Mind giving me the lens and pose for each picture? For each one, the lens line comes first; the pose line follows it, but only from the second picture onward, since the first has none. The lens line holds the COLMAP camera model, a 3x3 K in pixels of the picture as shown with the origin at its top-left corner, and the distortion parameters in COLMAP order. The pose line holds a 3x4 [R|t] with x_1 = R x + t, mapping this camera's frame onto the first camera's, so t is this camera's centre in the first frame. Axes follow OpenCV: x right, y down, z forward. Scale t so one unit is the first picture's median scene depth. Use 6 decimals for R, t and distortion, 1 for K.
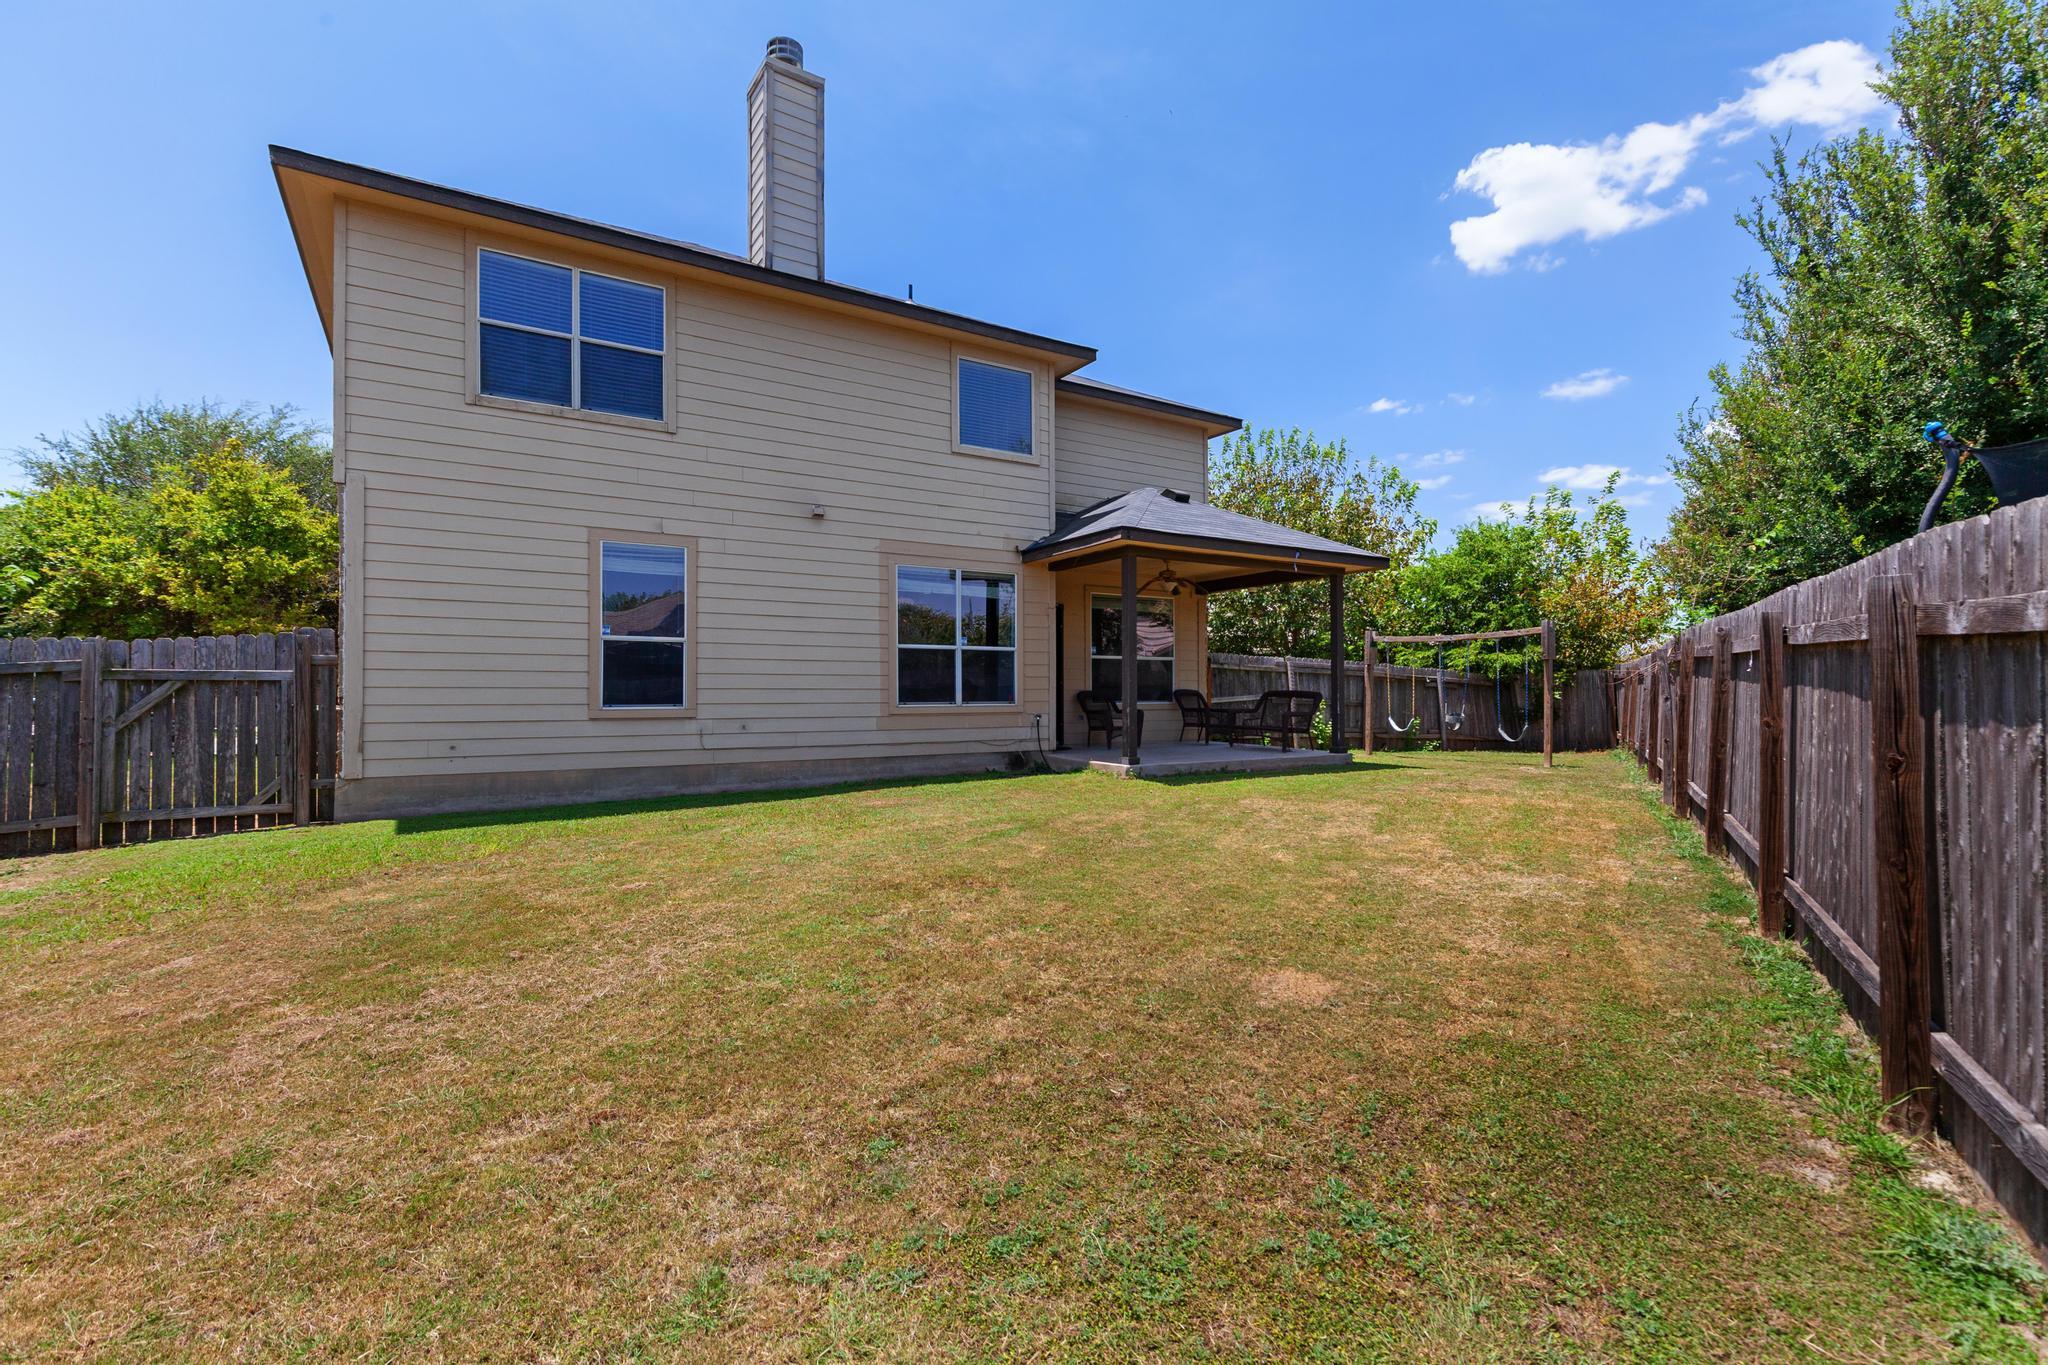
lens RADIAL K [[926.0, 0, 1021.3], [0, 926.0, 683.2], [0, 0, 1]] dist [0.004377, -0.000737]
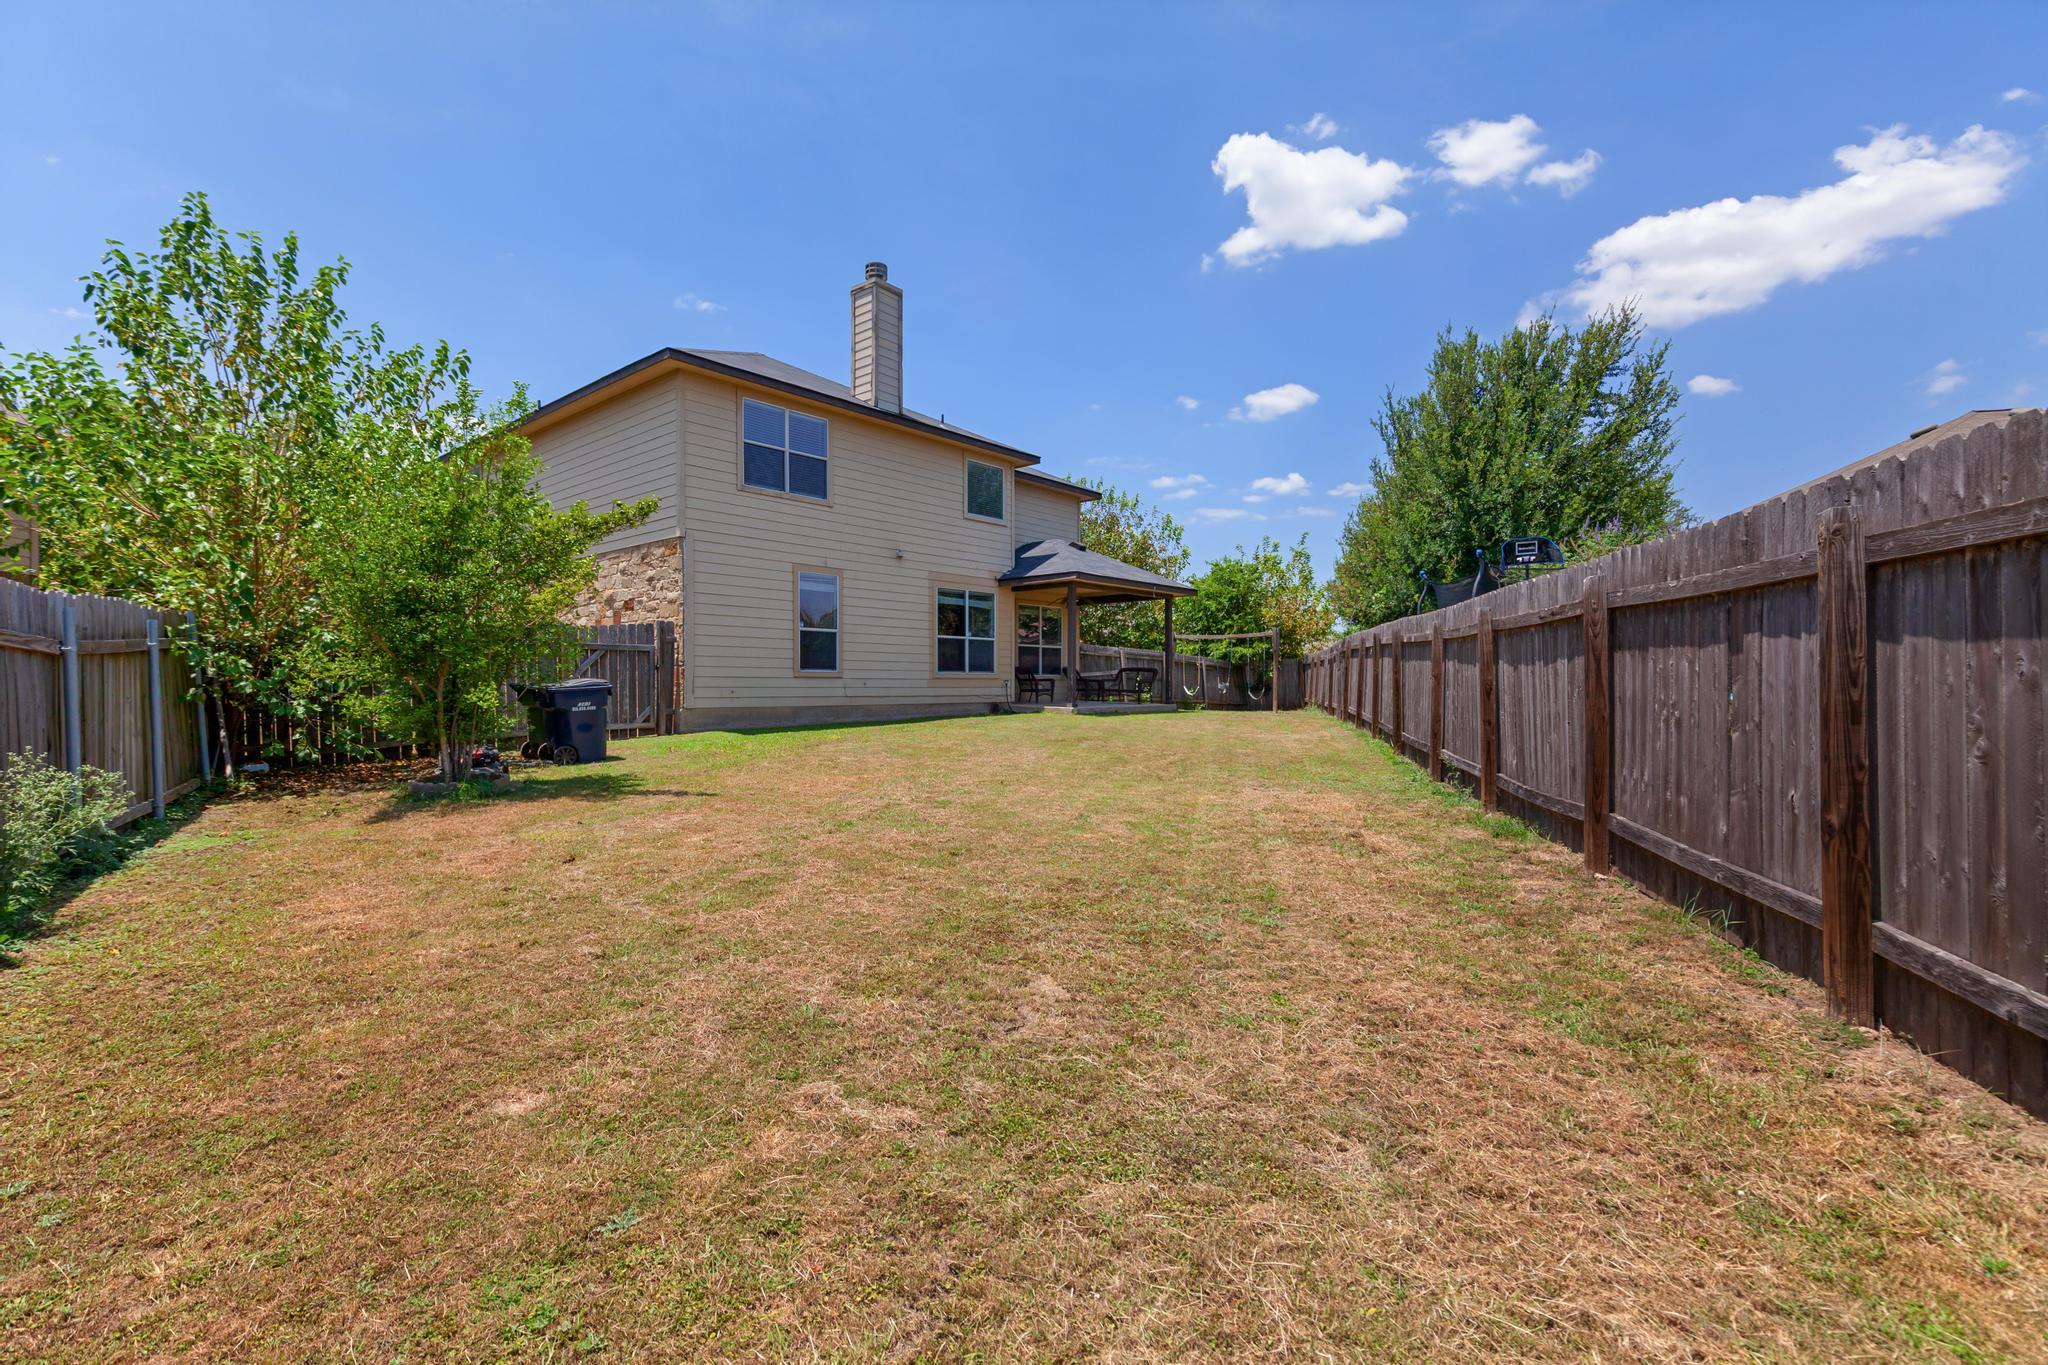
lens RADIAL K [[926.0, 0, 1025.4], [0, 926.0, 686.9], [0, 0, 1]] dist [0.004377, -0.000737]
pose [[0.955818, 0.002903, 0.293945, -0.464997], [-0.007101, 0.999887, 0.013218, 0.026427], [-0.293873, -0.014721, 0.955731, -0.616704]]
